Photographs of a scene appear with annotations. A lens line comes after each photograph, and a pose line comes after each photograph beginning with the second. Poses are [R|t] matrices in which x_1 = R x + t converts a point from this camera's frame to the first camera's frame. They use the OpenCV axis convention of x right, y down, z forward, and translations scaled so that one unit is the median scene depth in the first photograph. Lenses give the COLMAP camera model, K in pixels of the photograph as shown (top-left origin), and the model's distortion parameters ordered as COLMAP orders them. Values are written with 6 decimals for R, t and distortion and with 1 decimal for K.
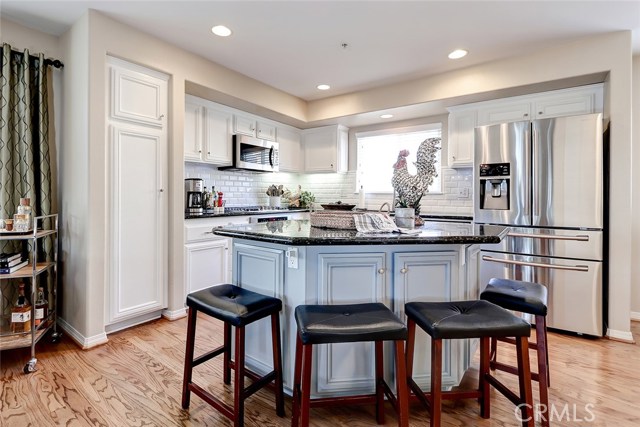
lens RADIAL K [[324.5, 0, 296.3], [0, 324.5, 196.9], [0, 0, 1]] dist [0.004846, -0.002253]
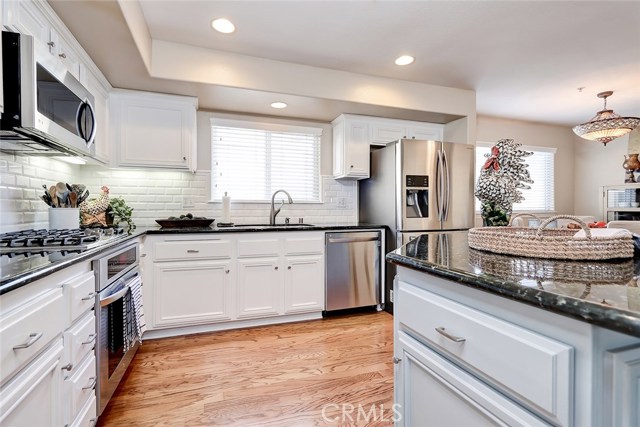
lens RADIAL K [[296.7, 0, 315.7], [0, 296.7, 210.7], [0, 0, 1]] dist [-0.002904, 0.001559]
pose [[0.541821, -0.014792, 0.840364, -0.378026], [0.004165, 0.999880, 0.014915, -0.002444], [-0.840484, -0.004581, 0.541818, 0.722785]]
